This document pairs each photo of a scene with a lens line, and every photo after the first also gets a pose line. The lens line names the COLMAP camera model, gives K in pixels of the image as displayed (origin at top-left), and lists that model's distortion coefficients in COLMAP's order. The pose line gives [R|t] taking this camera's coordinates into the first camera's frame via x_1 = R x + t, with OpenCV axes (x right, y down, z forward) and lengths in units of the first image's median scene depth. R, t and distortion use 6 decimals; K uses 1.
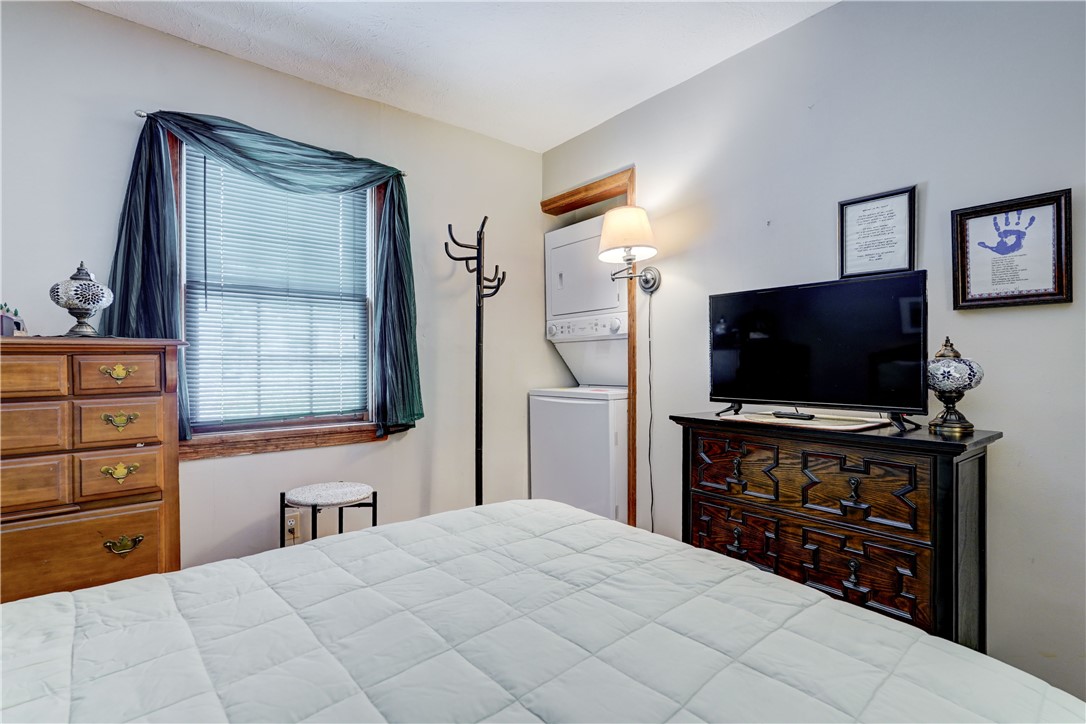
lens RADIAL K [[490.1, 0, 542.3], [0, 490.1, 366.5], [0, 0, 1]] dist [-0.016954, 0.004703]
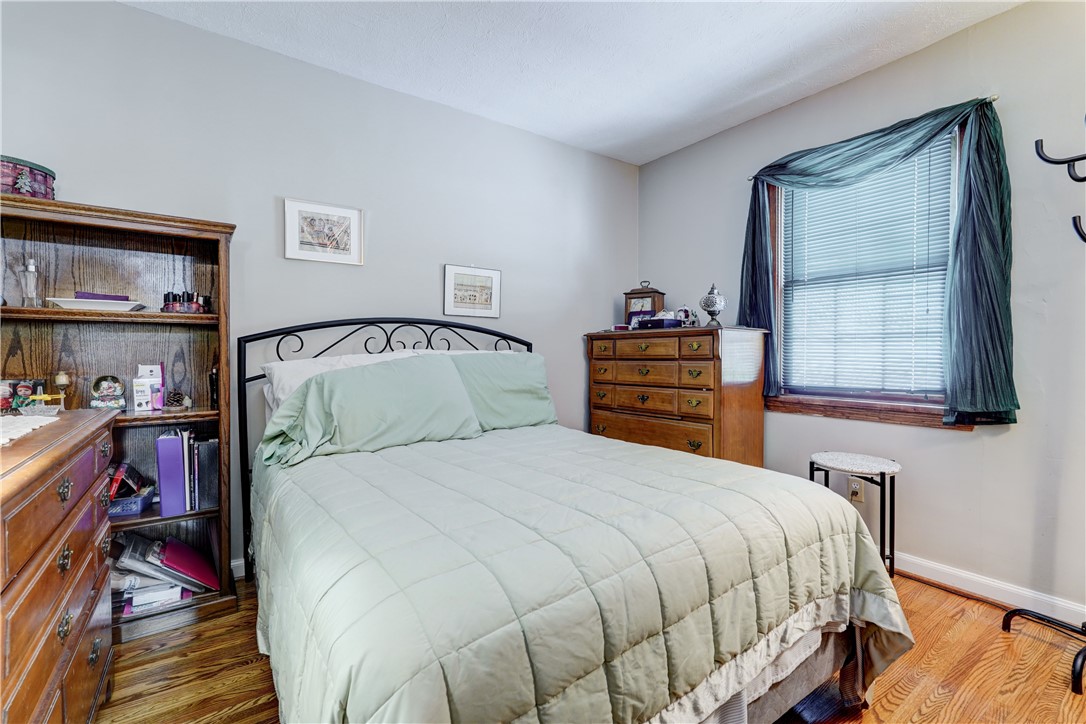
lens RADIAL K [[490.1, 0, 543.1], [0, 490.1, 354.1], [0, 0, 1]] dist [-0.016954, 0.004703]
pose [[-0.057301, 0.007753, -0.998327, 0.653629], [-0.005779, 0.999951, 0.008098, 0.019852], [0.998340, 0.006233, -0.057253, 0.385883]]
